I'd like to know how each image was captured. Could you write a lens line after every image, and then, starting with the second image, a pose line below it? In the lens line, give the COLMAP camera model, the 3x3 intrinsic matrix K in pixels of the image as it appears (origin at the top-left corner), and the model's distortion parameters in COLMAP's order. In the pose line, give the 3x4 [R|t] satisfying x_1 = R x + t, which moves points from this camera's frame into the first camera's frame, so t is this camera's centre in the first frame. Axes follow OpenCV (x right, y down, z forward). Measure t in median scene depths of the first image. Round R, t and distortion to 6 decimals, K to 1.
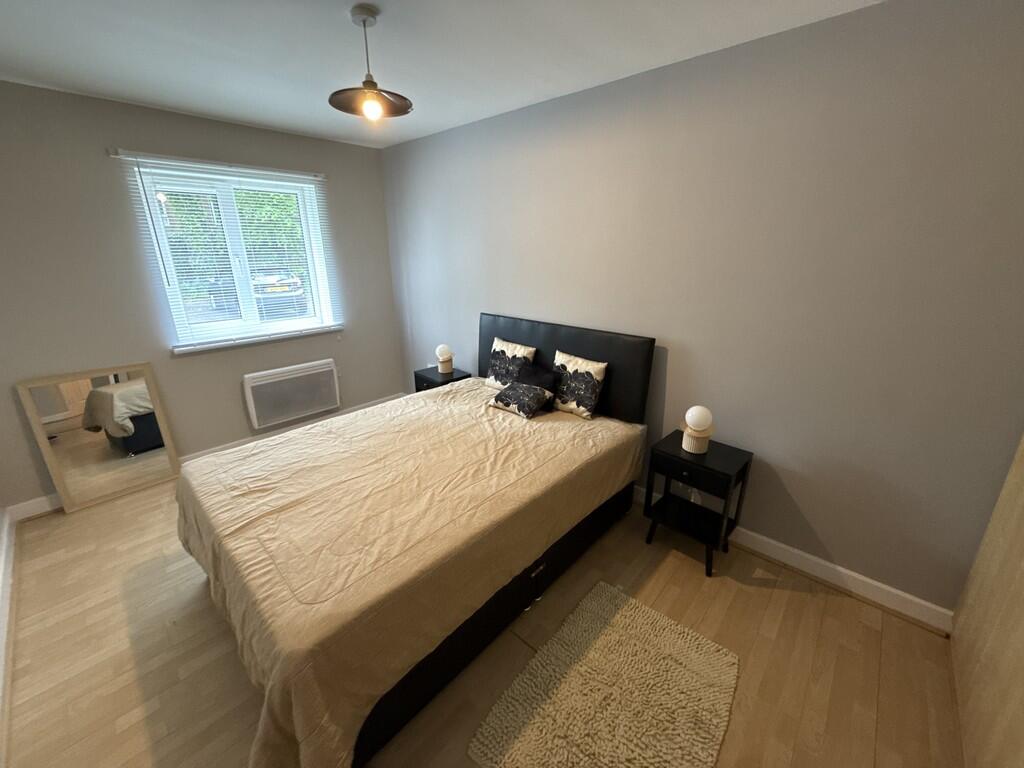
lens RADIAL K [[408.2, 0, 506.5], [0, 408.2, 384.0], [0, 0, 1]] dist [0.001624, -0.000632]
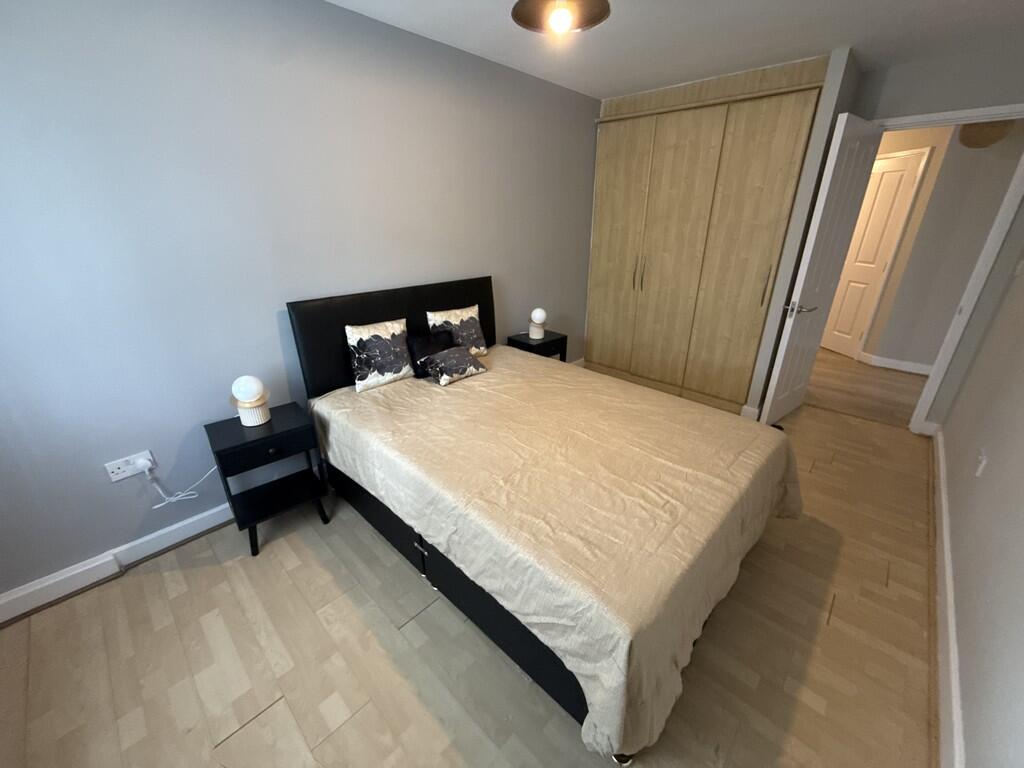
lens RADIAL K [[408.2, 0, 507.5], [0, 408.2, 382.4], [0, 0, 1]] dist [0.001624, -0.000632]
pose [[0.021427, -0.382084, 0.923879, -0.878243], [0.308457, 0.881536, 0.357419, -0.234664], [-0.950997, 0.277319, 0.136745, 0.766627]]
